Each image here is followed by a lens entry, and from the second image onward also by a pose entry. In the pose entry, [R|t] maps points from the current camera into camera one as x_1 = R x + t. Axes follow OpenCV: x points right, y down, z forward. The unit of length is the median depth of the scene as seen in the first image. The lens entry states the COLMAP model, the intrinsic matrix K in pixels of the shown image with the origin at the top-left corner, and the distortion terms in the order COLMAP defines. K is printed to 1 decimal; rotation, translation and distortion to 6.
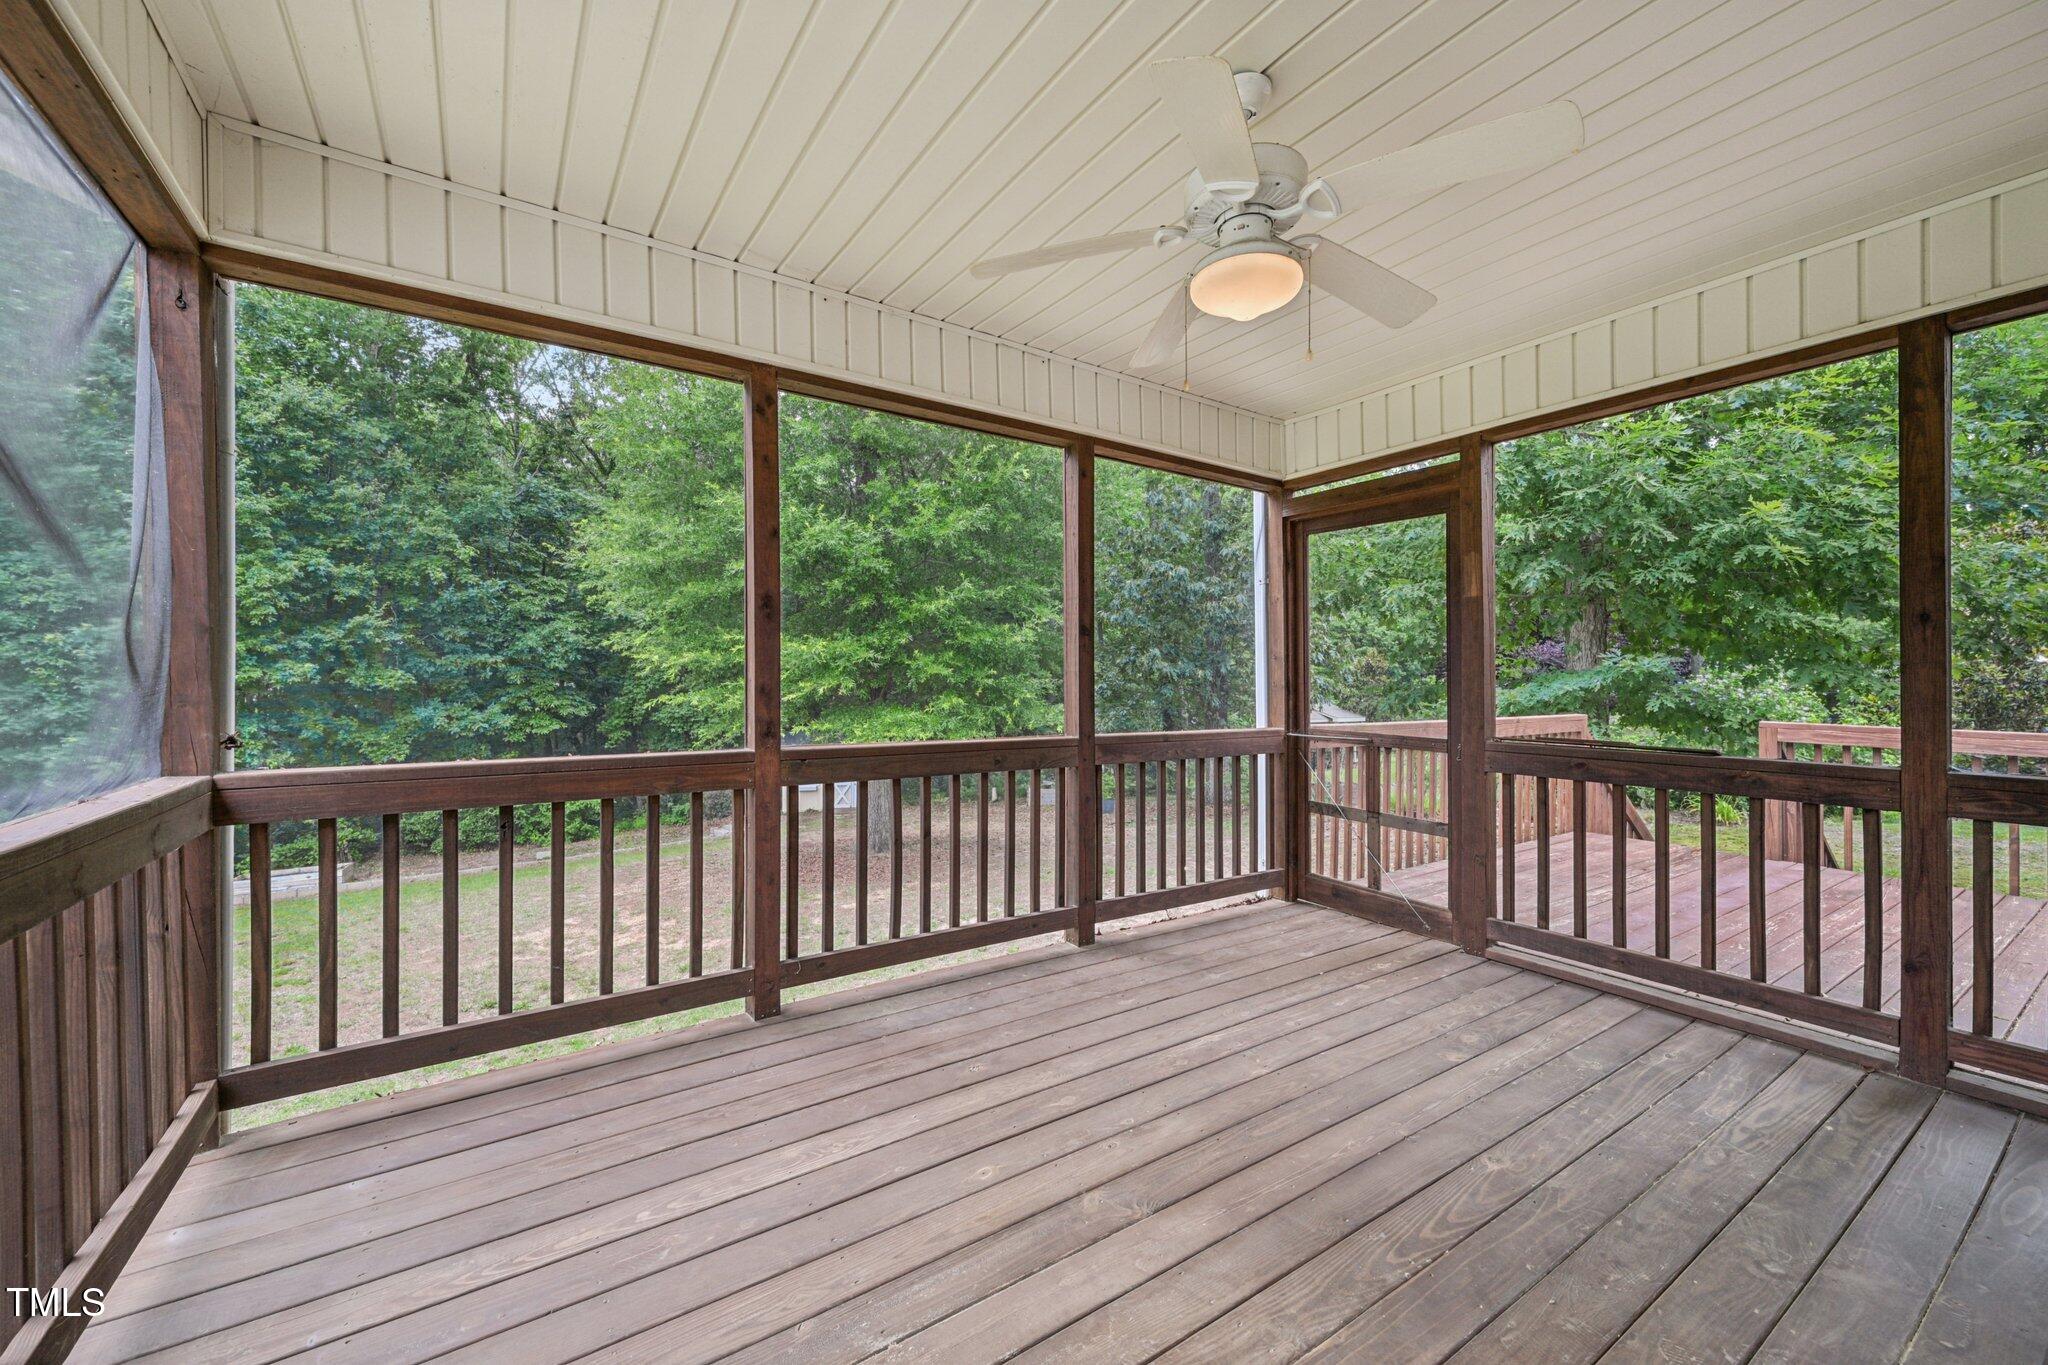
lens RADIAL K [[794.1, 0, 1034.3], [0, 794.1, 690.7], [0, 0, 1]] dist [-0.004168, 0.000168]
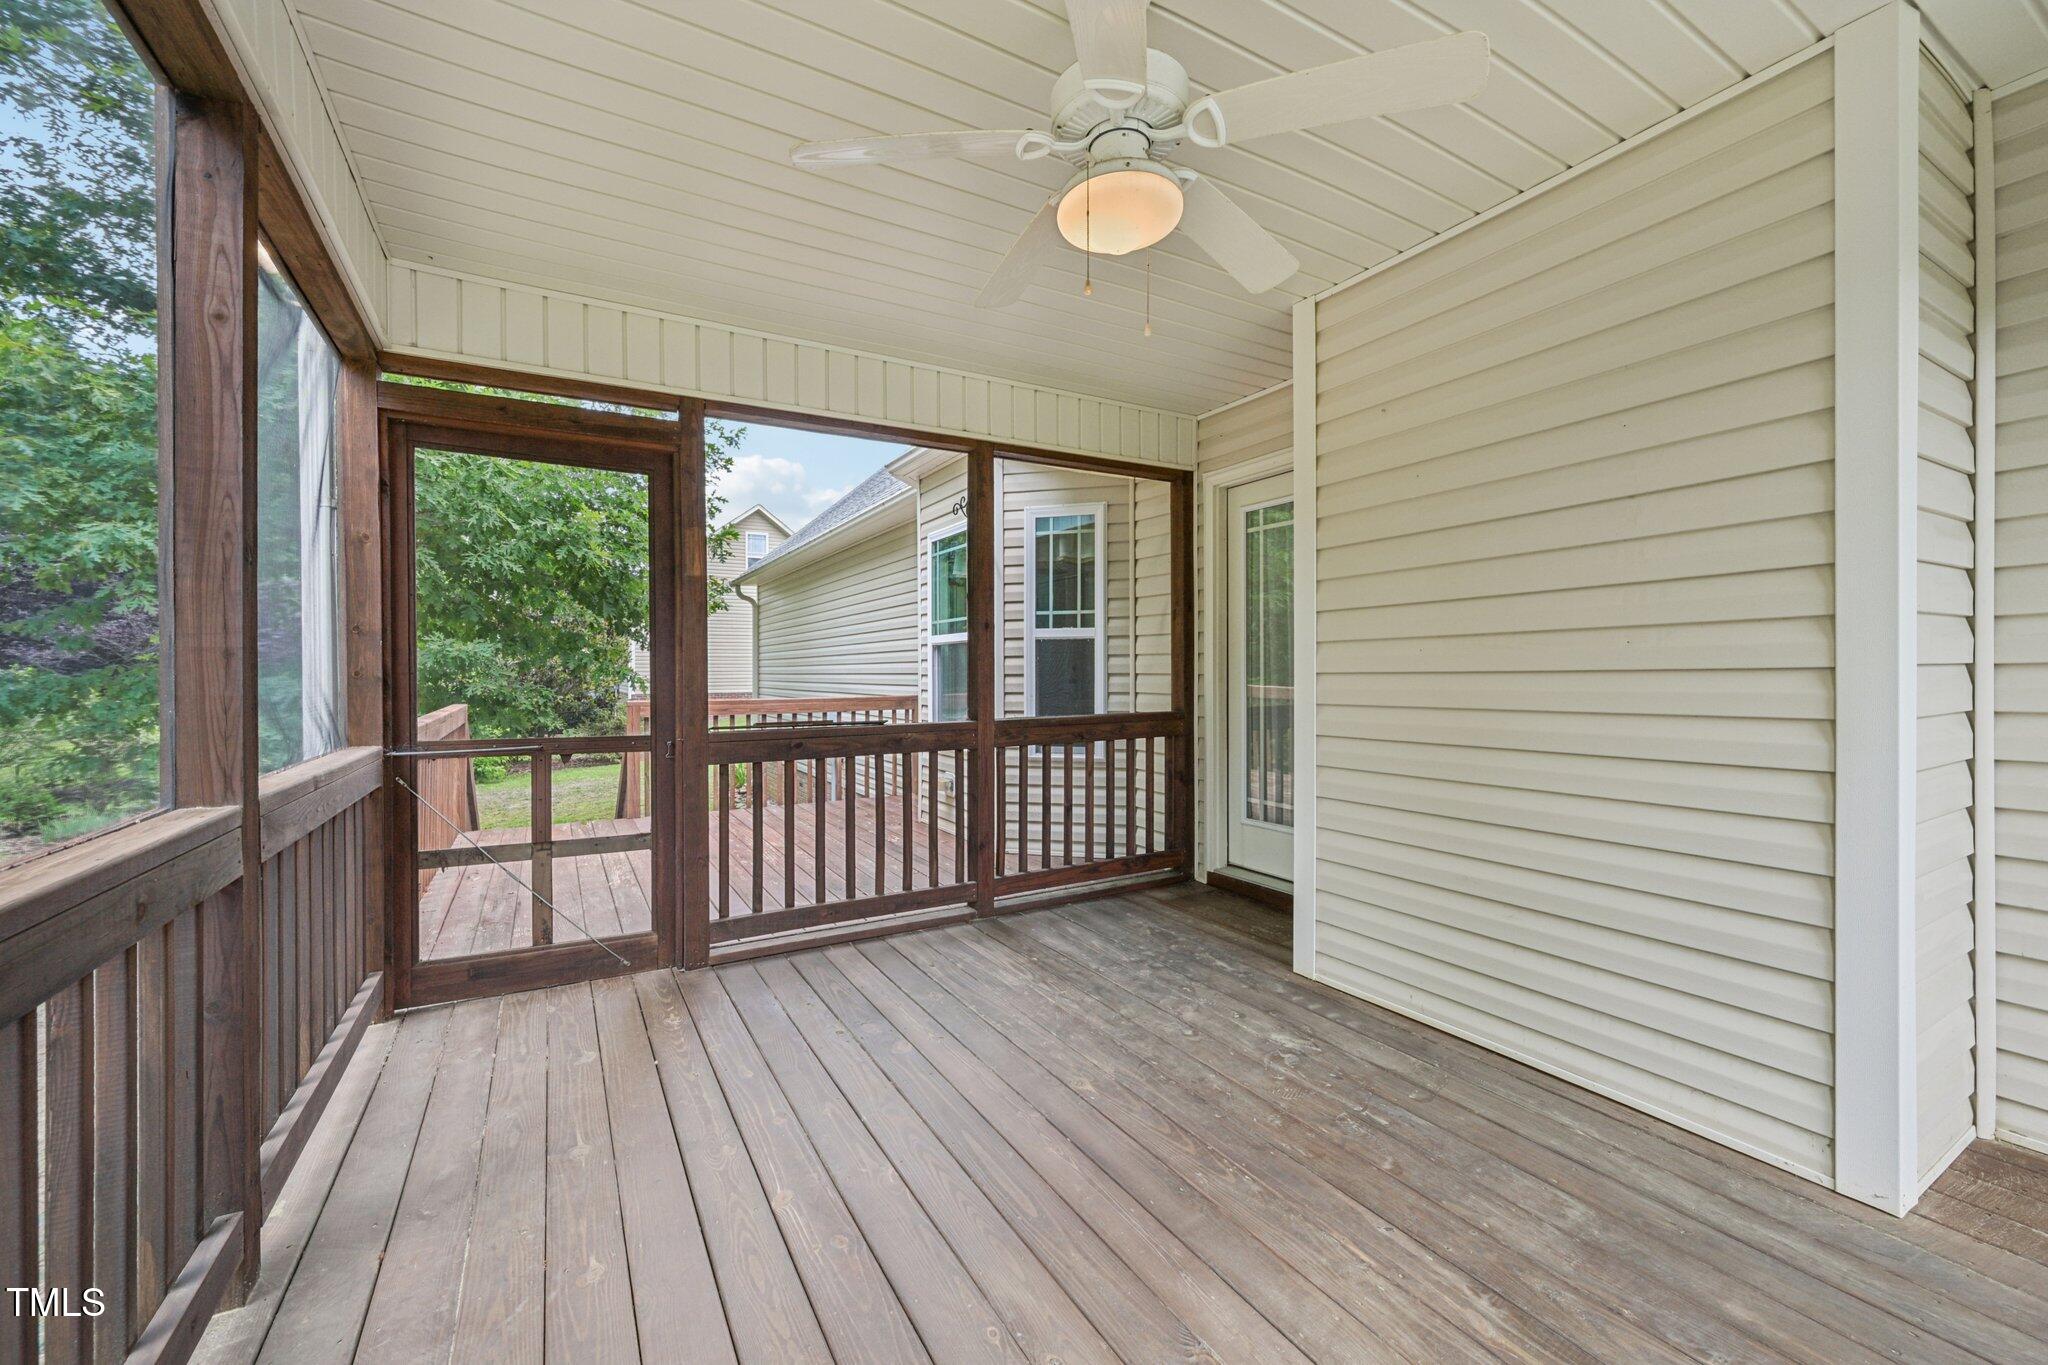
lens RADIAL K [[794.1, 0, 1011.6], [0, 794.1, 668.0], [0, 0, 1]] dist [-0.004168, 0.000168]
pose [[0.084945, -0.005814, 0.996369, -0.336098], [0.016133, 0.999860, 0.004459, -0.011442], [-0.996255, 0.015696, 0.085027, 0.576265]]
